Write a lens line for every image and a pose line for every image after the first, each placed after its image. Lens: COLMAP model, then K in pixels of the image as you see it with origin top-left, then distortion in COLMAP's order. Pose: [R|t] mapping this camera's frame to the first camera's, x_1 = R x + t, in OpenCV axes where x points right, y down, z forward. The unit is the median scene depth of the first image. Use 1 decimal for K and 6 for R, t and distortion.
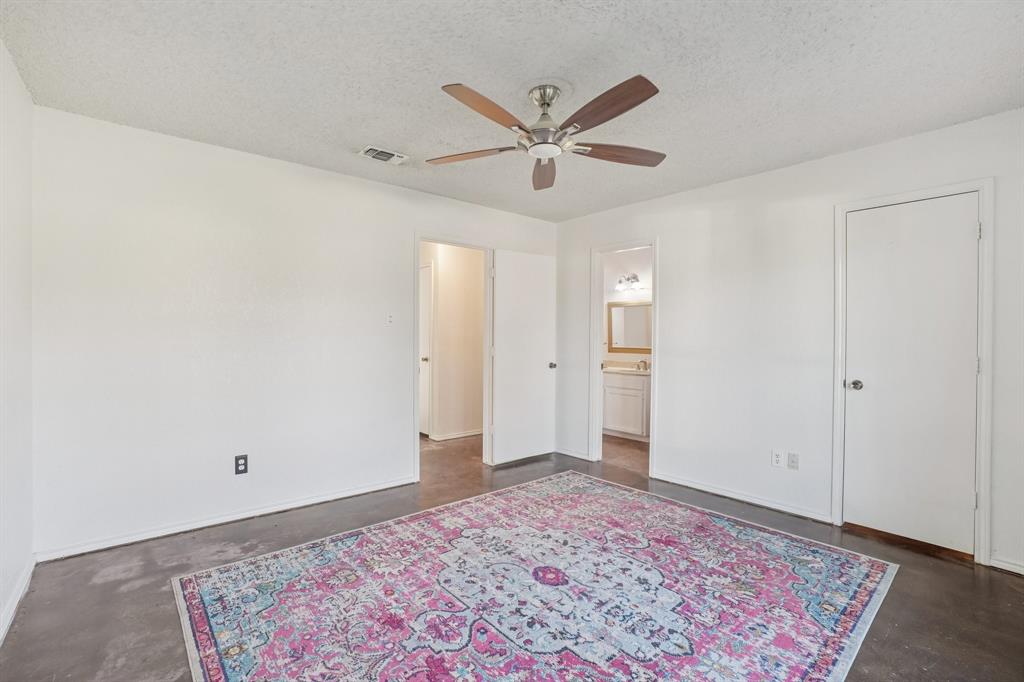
lens RADIAL K [[453.0, 0, 512.0], [0, 453.0, 341.0], [0, 0, 1]] dist [0.000579, 0.000110]
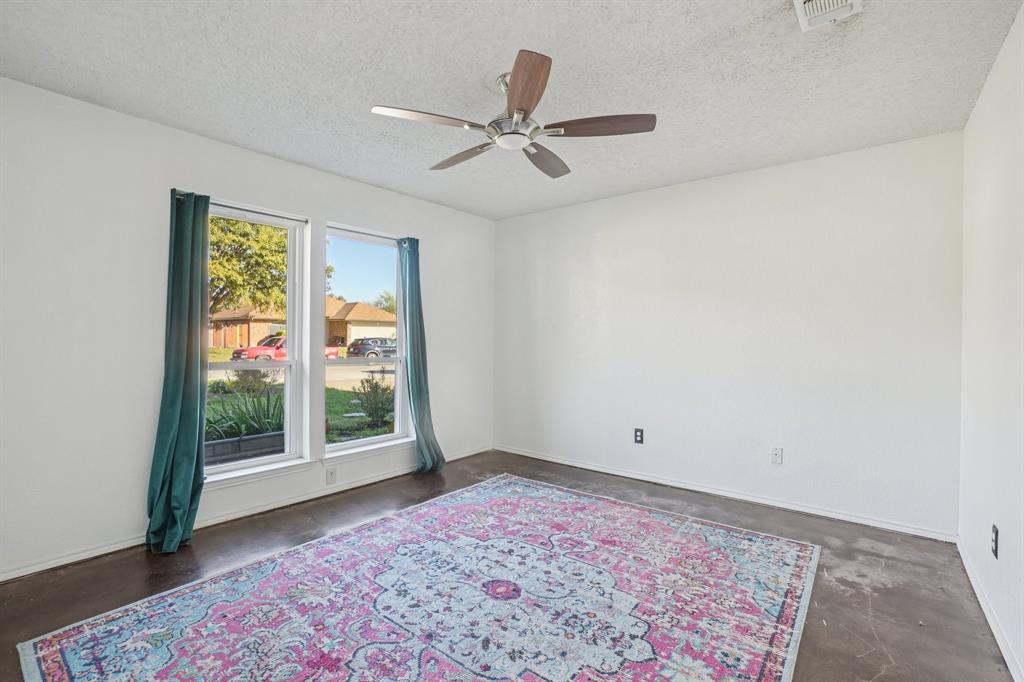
lens RADIAL K [[453.0, 0, 512.0], [0, 453.0, 341.0], [0, 0, 1]] dist [0.000579, 0.000110]
pose [[-0.983383, -0.016840, -0.180759, 0.237332], [-0.020154, 0.999661, 0.016511, -0.006978], [0.180420, 0.019880, -0.983389, 1.888162]]
